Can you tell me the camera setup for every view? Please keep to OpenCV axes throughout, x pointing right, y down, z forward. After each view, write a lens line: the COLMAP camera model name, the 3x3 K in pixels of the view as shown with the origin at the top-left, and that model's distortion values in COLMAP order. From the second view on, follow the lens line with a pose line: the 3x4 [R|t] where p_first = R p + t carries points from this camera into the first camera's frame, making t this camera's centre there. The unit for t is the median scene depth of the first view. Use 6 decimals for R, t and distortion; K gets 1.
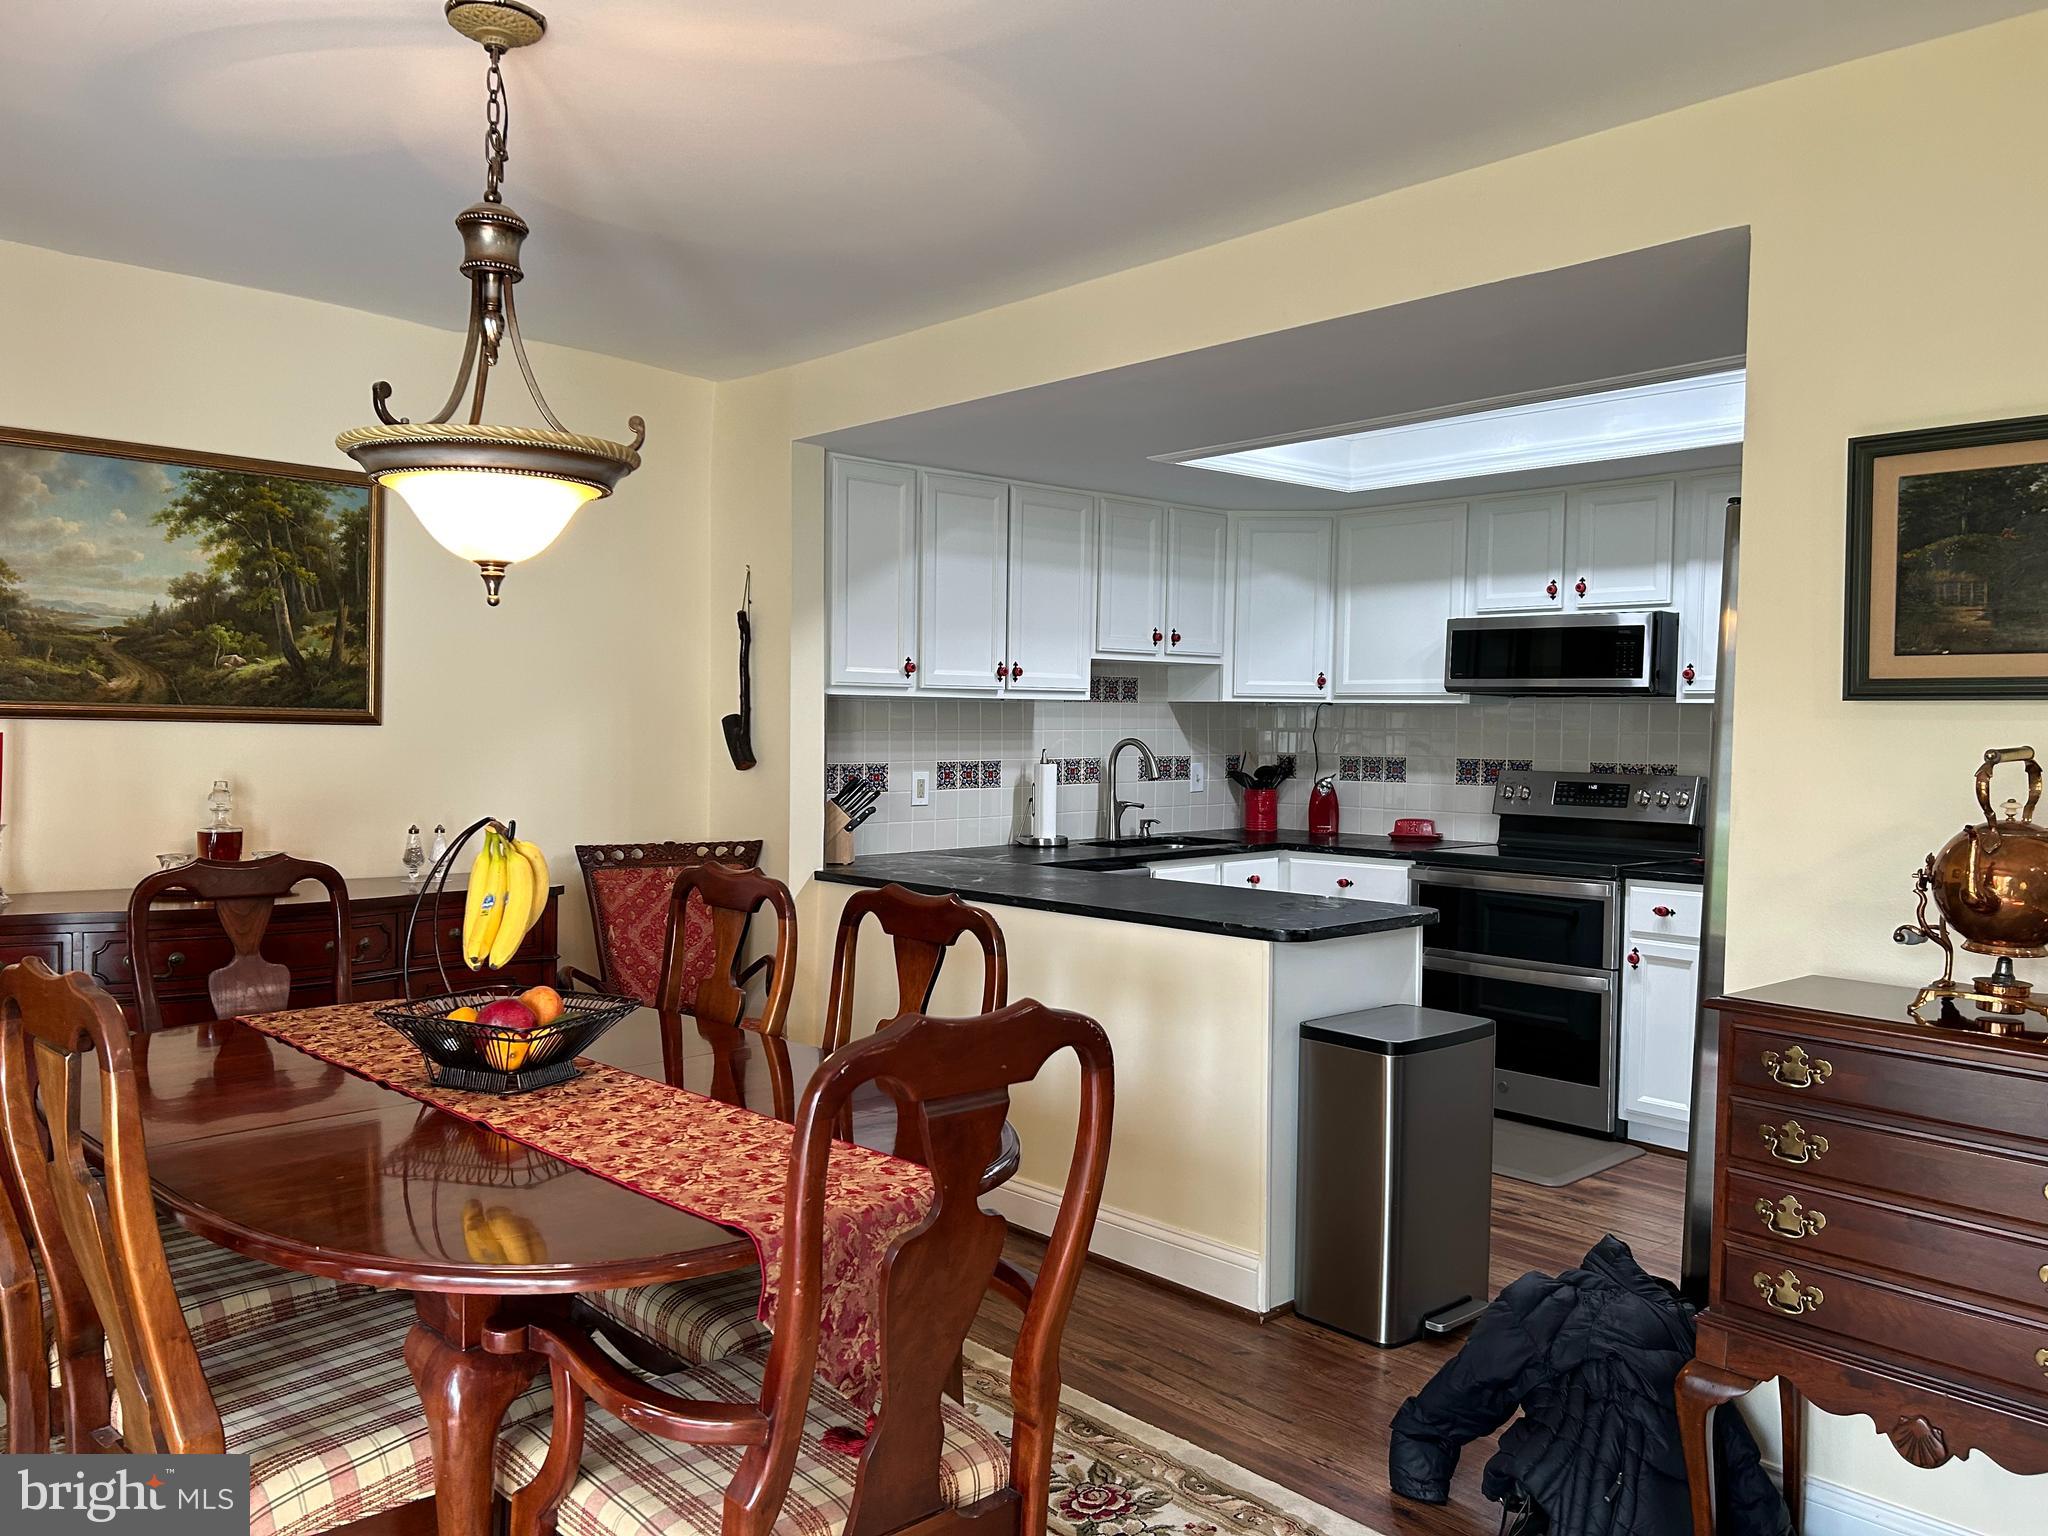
lens RADIAL K [[1533.9, 0, 1003.1], [0, 1533.9, 776.7], [0, 0, 1]] dist [0.063621, -0.075826]
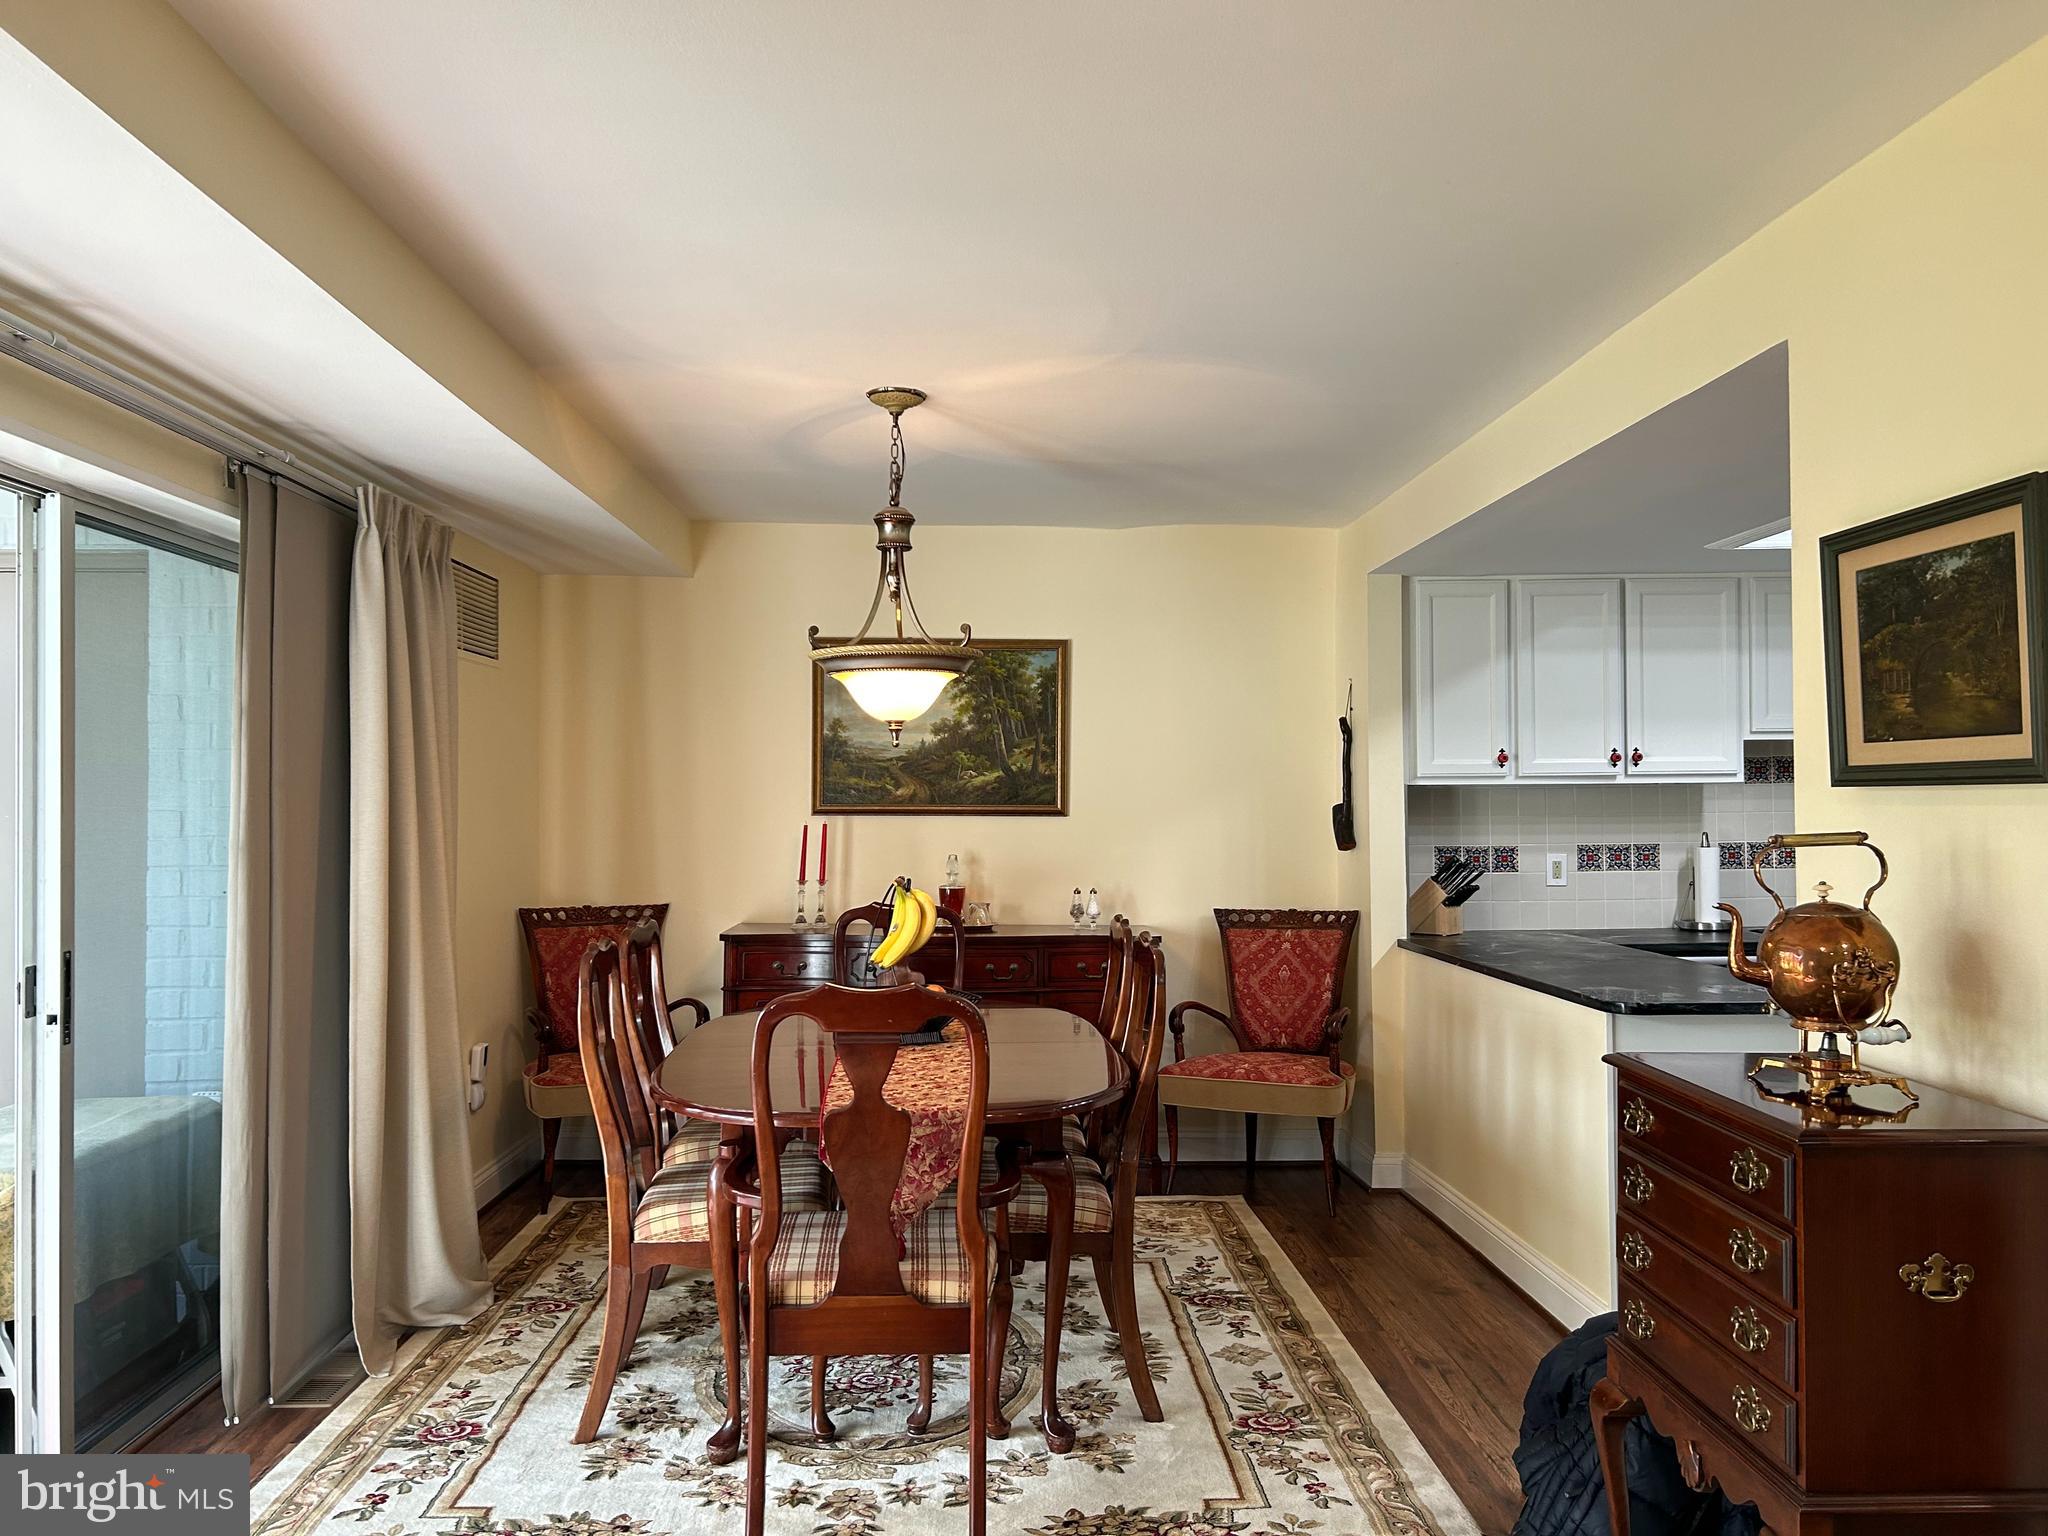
lens RADIAL K [[1533.9, 0, 1007.4], [0, 1533.9, 770.5], [0, 0, 1]] dist [0.063621, -0.075826]
pose [[0.754945, -0.028968, -0.655148, 0.415305], [-0.008651, 0.998497, -0.054118, 0.000470], [0.655731, 0.046524, 0.753560, -0.072682]]
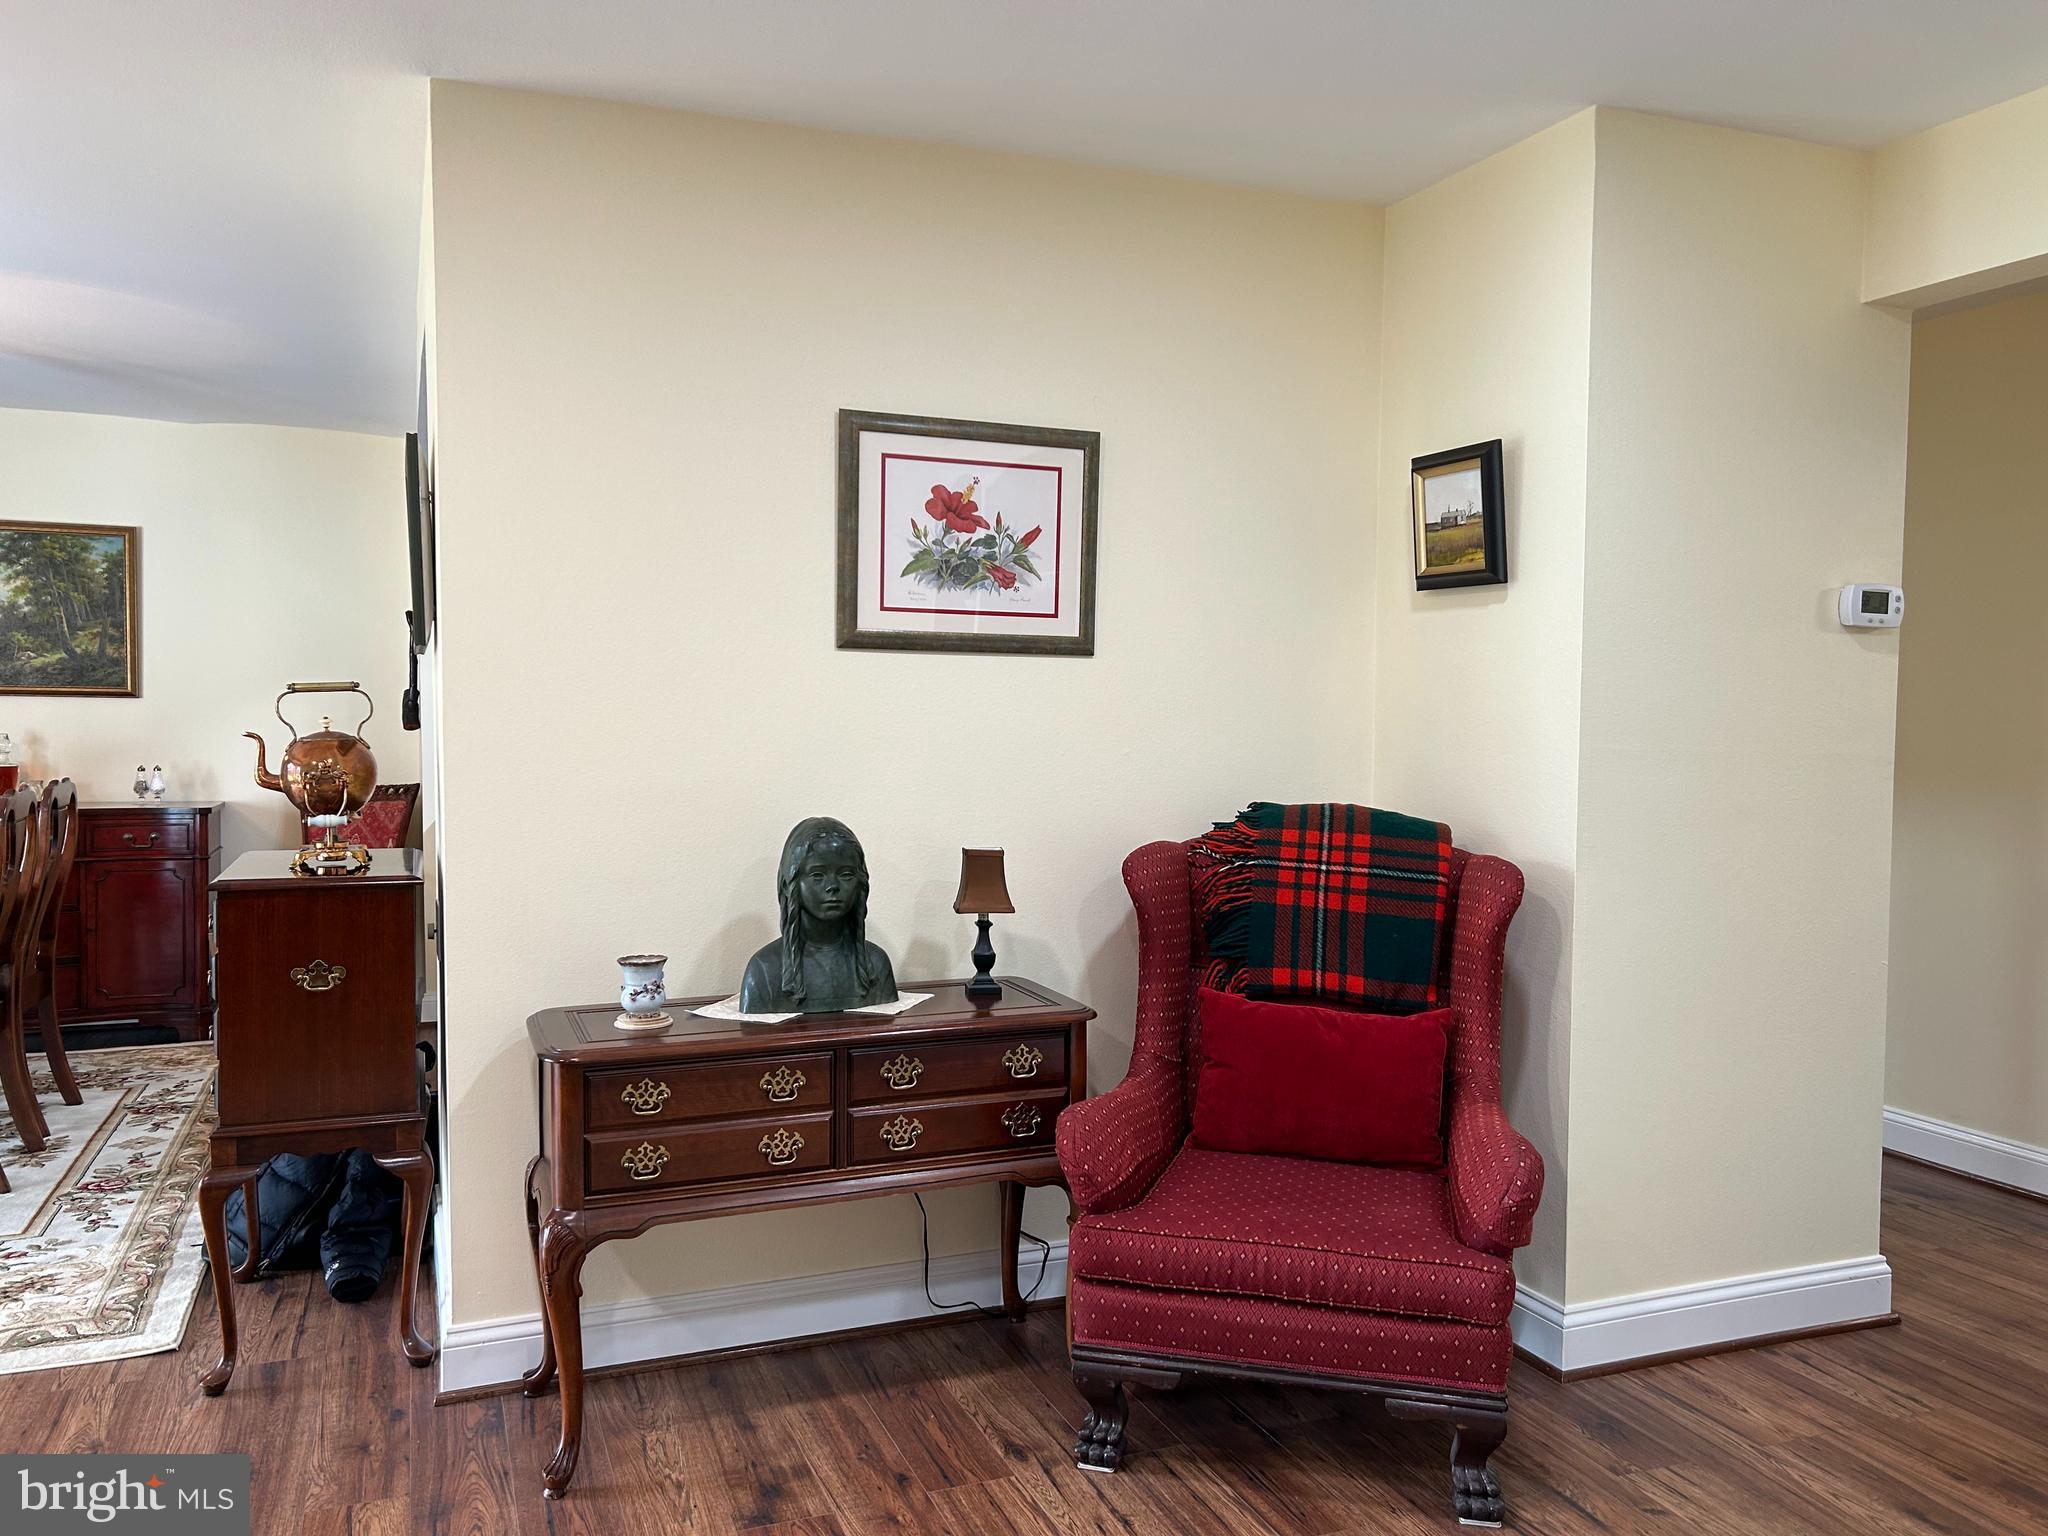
lens RADIAL K [[1533.9, 0, 1027.8], [0, 1533.9, 788.1], [0, 0, 1]] dist [0.063621, -0.075826]
pose [[0.934854, 0.008230, -0.354936, 0.805029], [-0.004522, 0.999926, 0.011275, 0.027933], [0.355003, -0.008935, 0.934823, -0.065892]]
